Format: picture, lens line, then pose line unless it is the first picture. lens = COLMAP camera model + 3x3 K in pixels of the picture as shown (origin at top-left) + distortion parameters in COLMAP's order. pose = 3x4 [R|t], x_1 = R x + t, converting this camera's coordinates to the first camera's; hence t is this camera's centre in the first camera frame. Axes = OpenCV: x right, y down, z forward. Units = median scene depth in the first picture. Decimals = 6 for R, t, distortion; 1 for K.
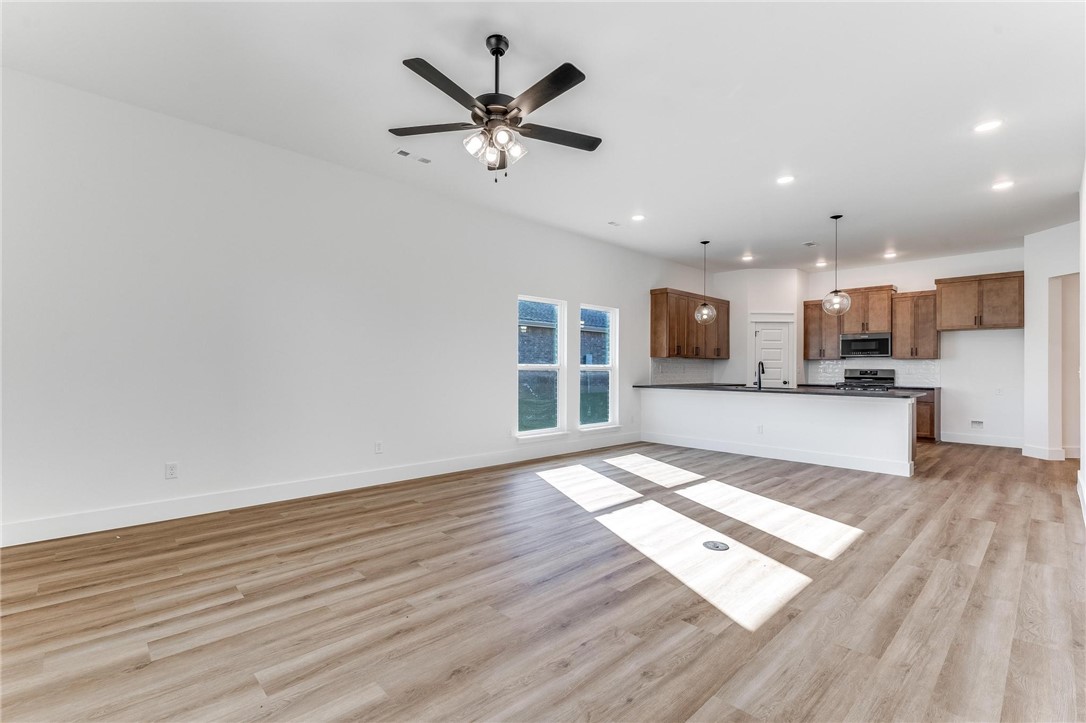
lens RADIAL K [[526.2, 0, 524.5], [0, 526.2, 364.3], [0, 0, 1]] dist [0.037426, -0.011083]
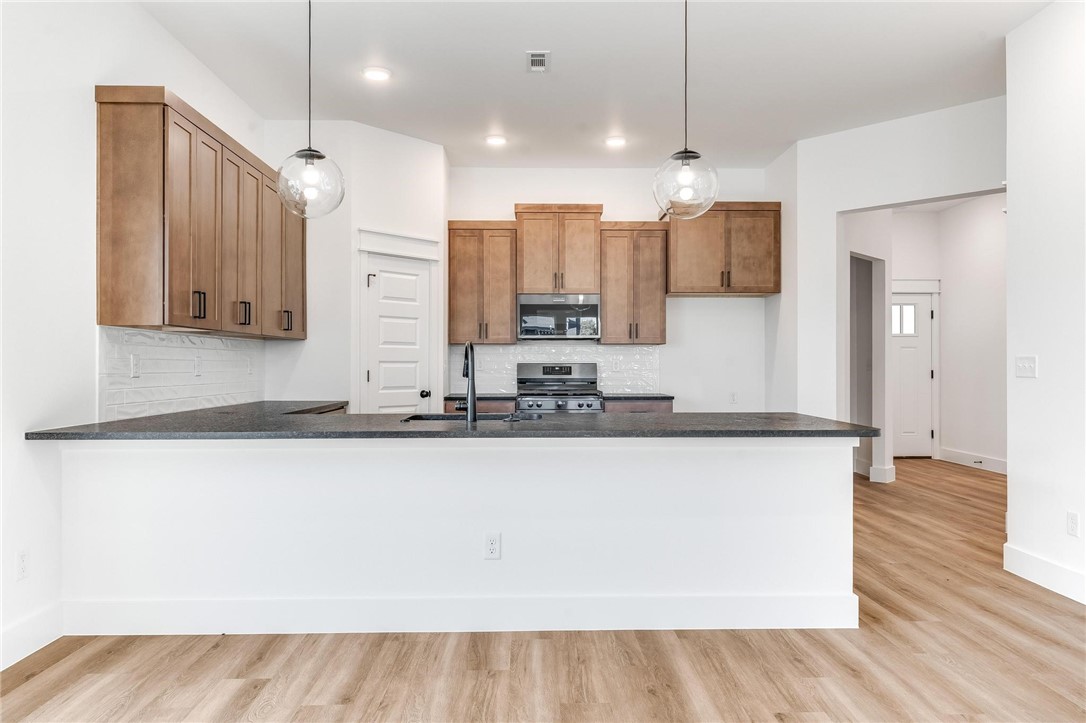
lens RADIAL K [[774.9, 0, 574.9], [0, 774.9, 360.3], [0, 0, 1]] dist [0.005718, 0.002541]
pose [[0.642490, -0.003045, 0.766288, 0.080021], [0.000933, 0.999994, 0.003191, 0.004361], [-0.766294, -0.001335, 0.642489, 0.536316]]
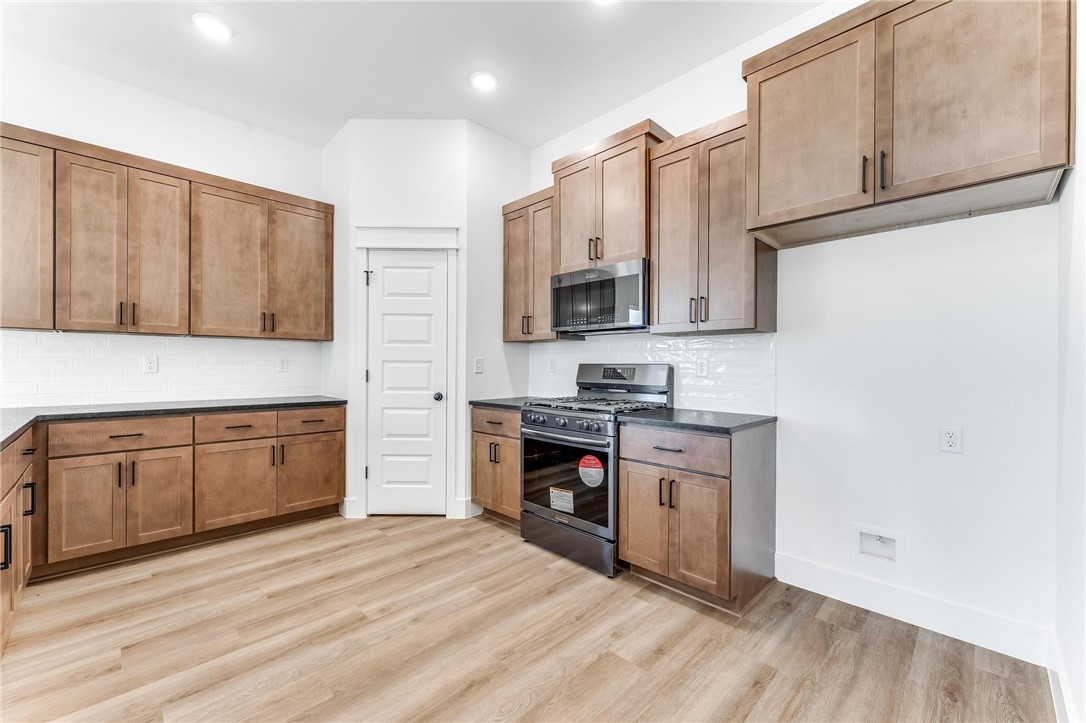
lens RADIAL K [[453.1, 0, 536.8], [0, 453.1, 366.5], [0, 0, 1]] dist [0.000892, 0.000085]
pose [[0.999898, -0.002130, 0.014093, 0.625199], [0.001995, 0.999952, 0.009641, 0.008636], [-0.014113, -0.009612, 0.999854, 0.722019]]
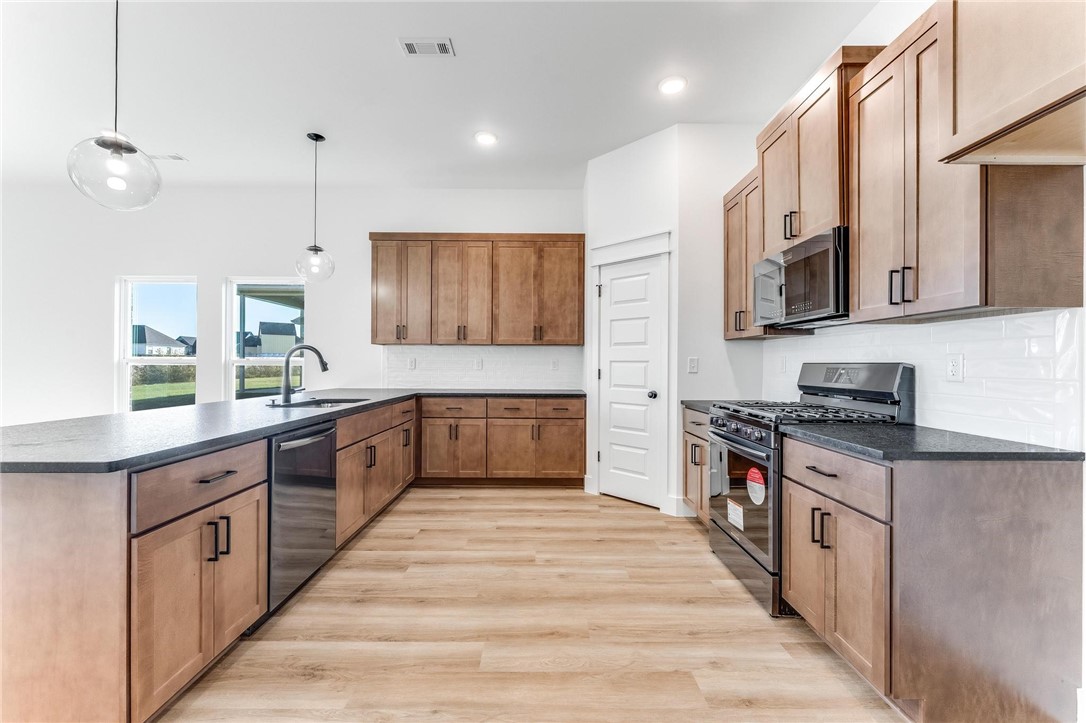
lens RADIAL K [[442.1, 0, 525.0], [0, 442.1, 362.7], [0, 0, 1]] dist [0.001018, -0.000089]
pose [[0.702784, -0.005986, -0.711378, 0.749369], [0.004148, 0.999982, -0.004316, 0.010304], [0.711391, 0.000082, 0.702796, 0.746825]]
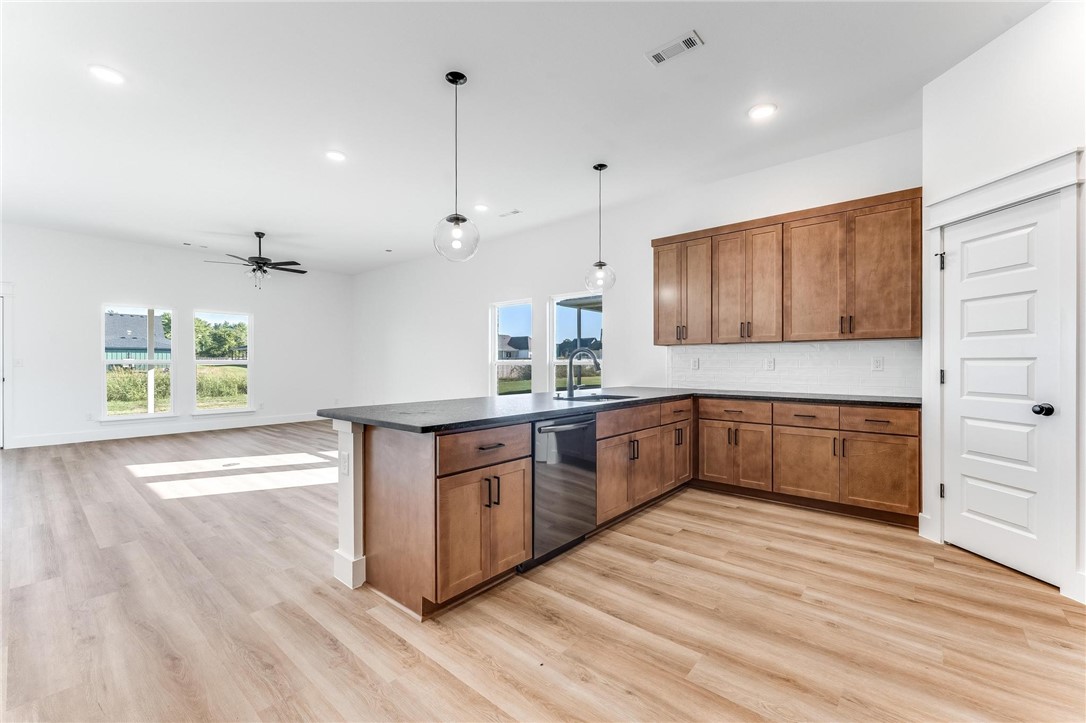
lens RADIAL K [[433.7, 0, 529.6], [0, 433.7, 363.7], [0, 0, 1]] dist [0.002637, -0.000120]
pose [[0.072737, -0.007606, -0.997322, 0.778423], [0.006351, 0.999954, -0.007163, 0.011110], [0.997331, -0.005813, 0.072782, 0.790873]]
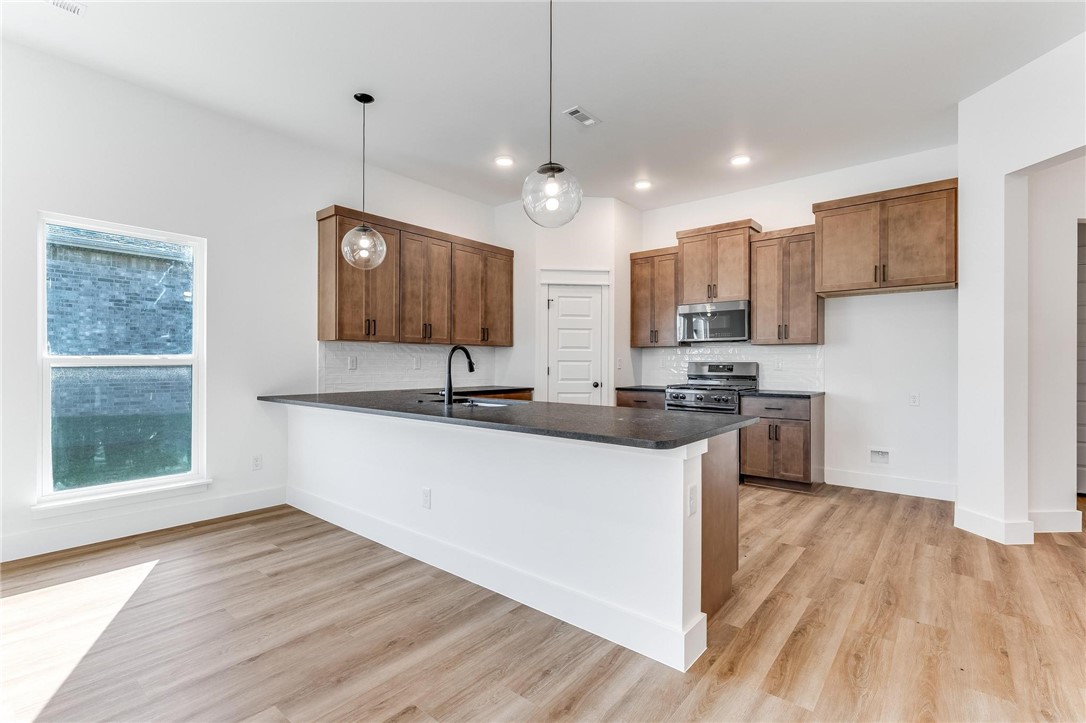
lens RADIAL K [[525.4, 0, 529.9], [0, 525.4, 362.0], [0, 0, 1]] dist [0.001985, -0.000393]
pose [[0.994760, -0.004267, 0.102145, 0.394537], [0.003825, 0.999982, 0.004526, 0.005915], [-0.102163, -0.004112, 0.994759, 0.456968]]
